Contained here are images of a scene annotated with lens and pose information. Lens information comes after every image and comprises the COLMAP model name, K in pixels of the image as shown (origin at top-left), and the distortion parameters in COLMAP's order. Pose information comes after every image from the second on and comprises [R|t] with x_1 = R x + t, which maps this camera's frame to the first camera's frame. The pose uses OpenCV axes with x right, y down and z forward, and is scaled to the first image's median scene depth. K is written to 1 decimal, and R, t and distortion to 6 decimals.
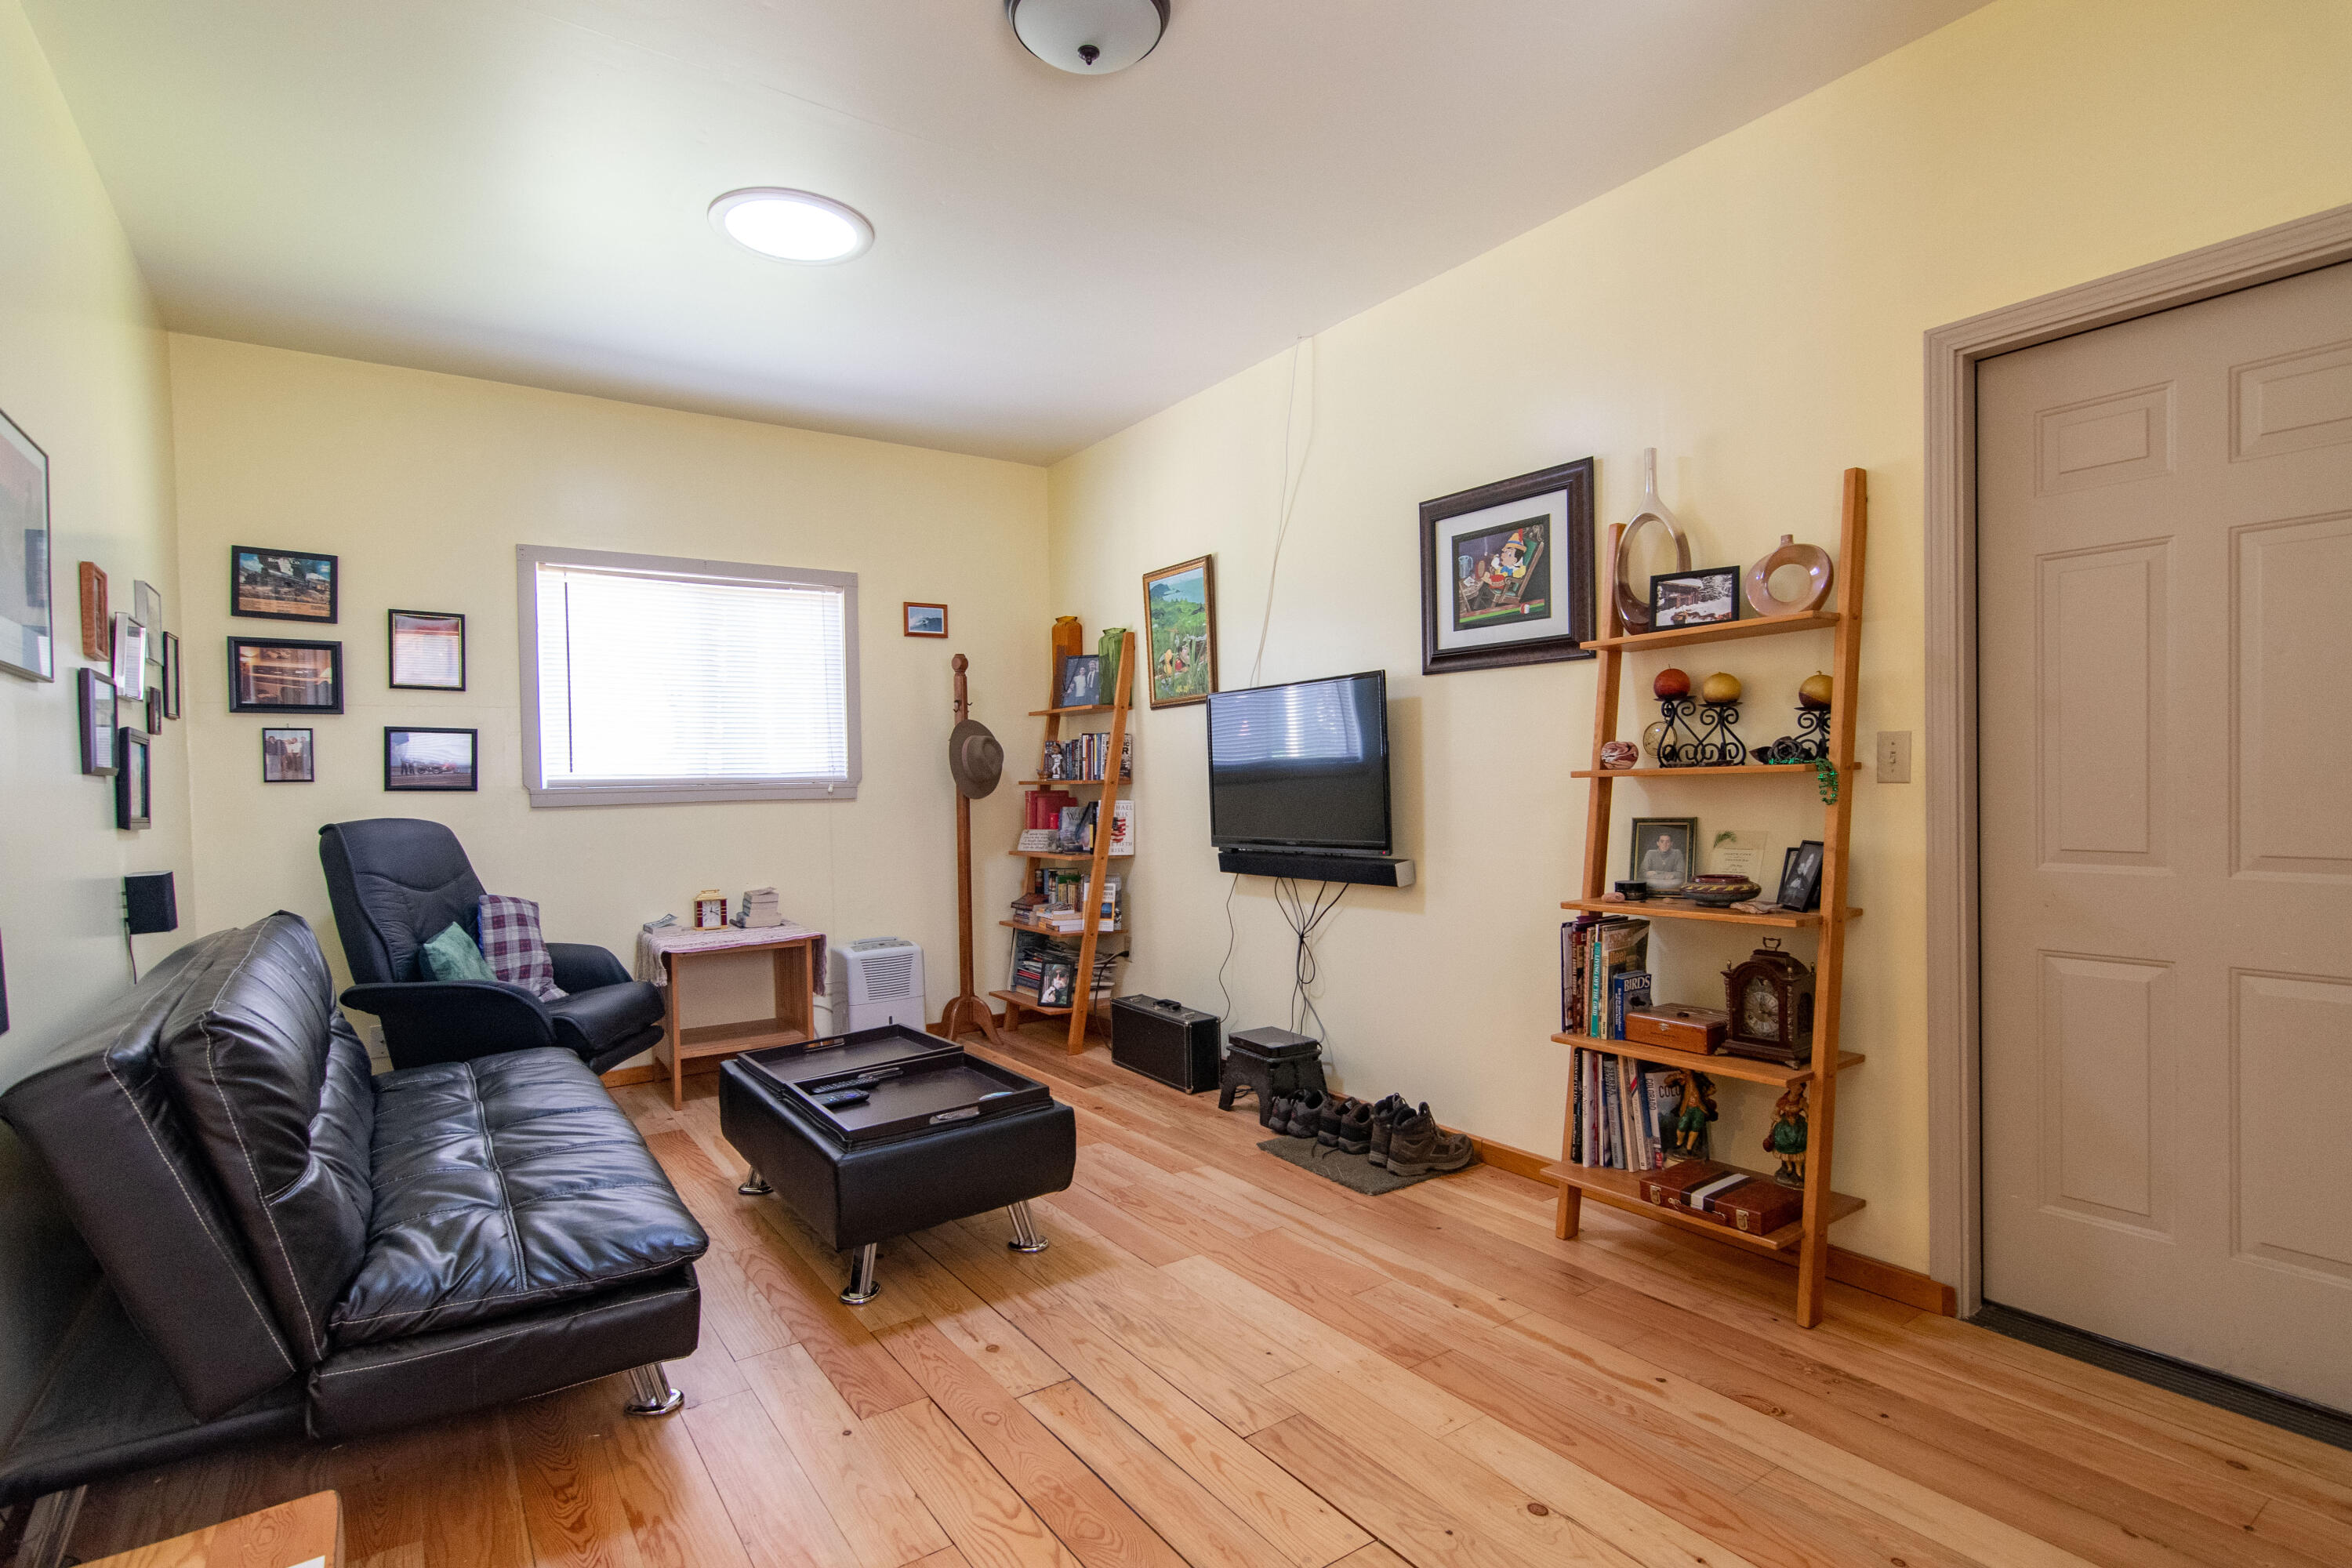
lens RADIAL K [[1117.4, 0, 1186.0], [0, 1117.4, 787.4], [0, 0, 1]] dist [-0.001035, -0.000042]
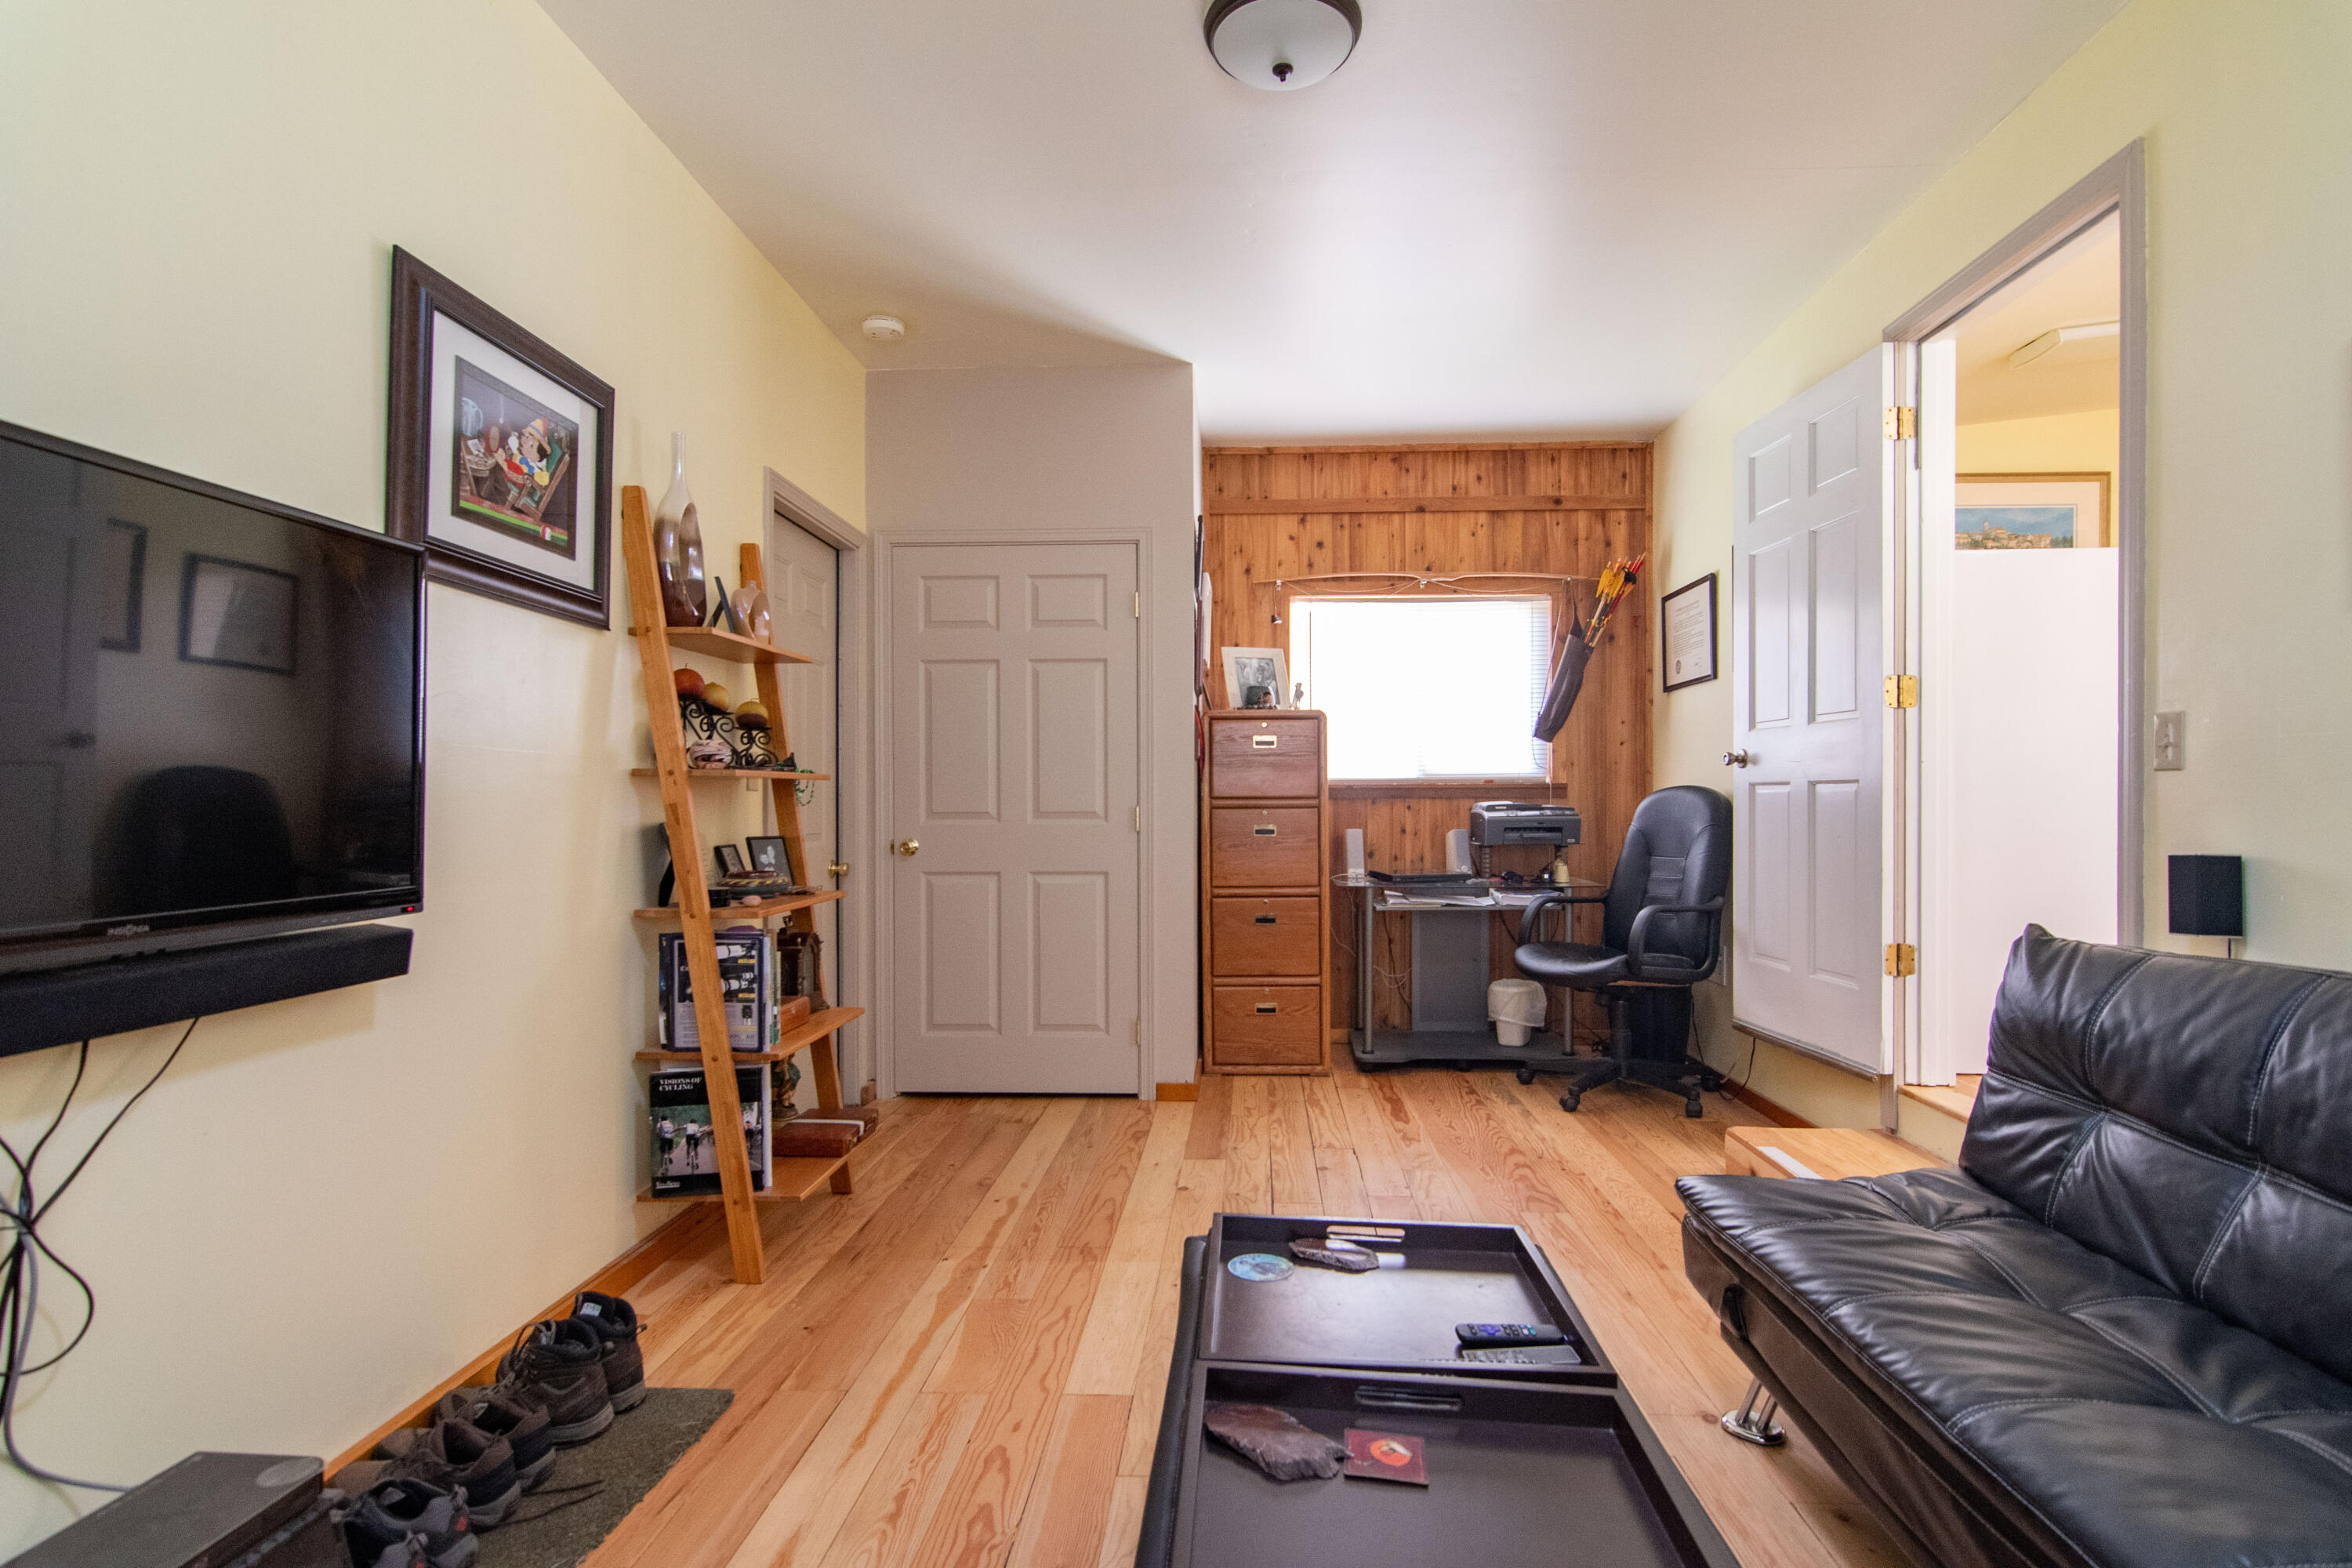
lens RADIAL K [[1117.4, 0, 1183.1], [0, 1117.4, 792.9], [0, 0, 1]] dist [-0.001035, -0.000042]
pose [[-0.771092, 0.022912, 0.636312, -0.451699], [0.018711, 0.999736, -0.013323, 0.021305], [-0.636449, 0.001633, -0.771317, 1.289525]]
